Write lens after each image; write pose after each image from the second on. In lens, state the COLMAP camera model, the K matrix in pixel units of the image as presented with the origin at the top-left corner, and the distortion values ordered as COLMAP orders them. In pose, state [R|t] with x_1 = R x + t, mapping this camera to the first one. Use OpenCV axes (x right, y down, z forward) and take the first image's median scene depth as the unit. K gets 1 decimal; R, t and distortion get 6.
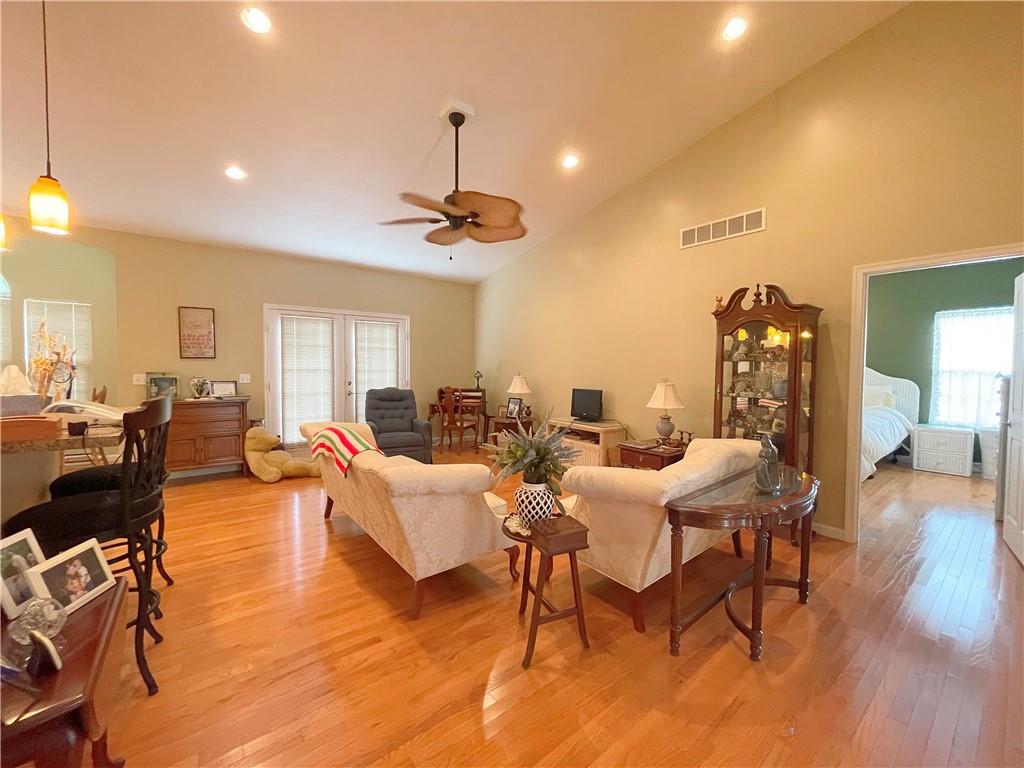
lens RADIAL K [[411.0, 0, 518.2], [0, 411.0, 381.5], [0, 0, 1]] dist [-0.000096, -0.000007]
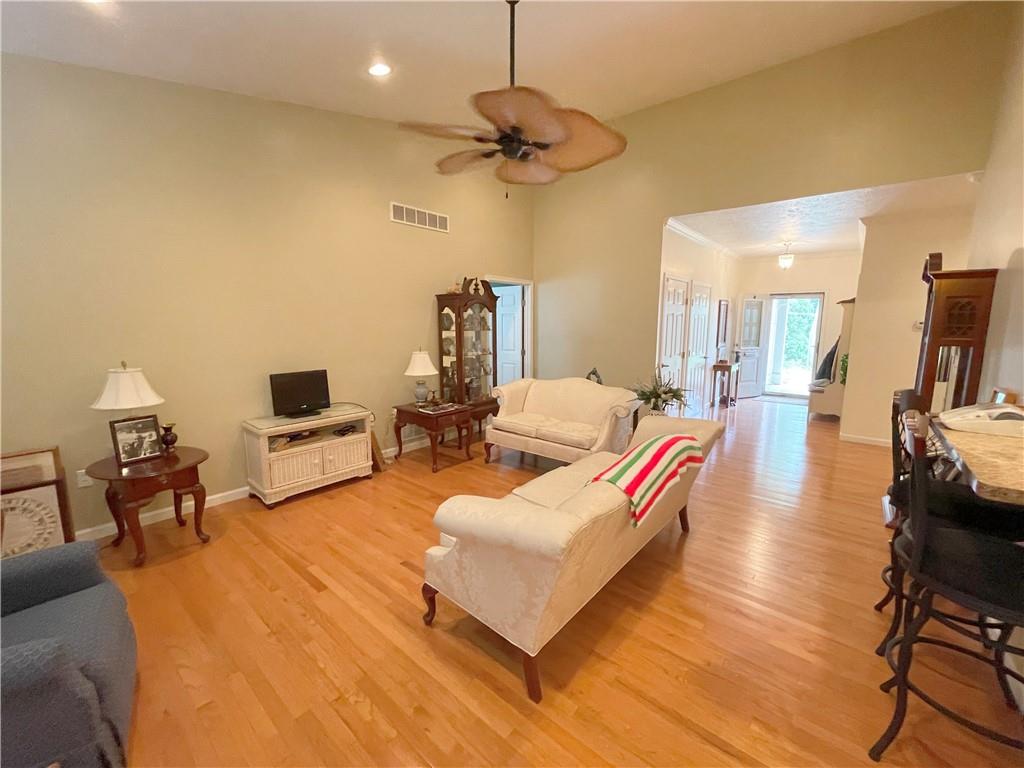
lens RADIAL K [[411.0, 0, 518.2], [0, 411.0, 381.5], [0, 0, 1]] dist [-0.000096, -0.000007]
pose [[-0.195224, -0.146869, 0.969699, -0.776153], [0.033742, 0.987133, 0.156303, -0.082567], [-0.980178, 0.063234, -0.187756, 0.981930]]
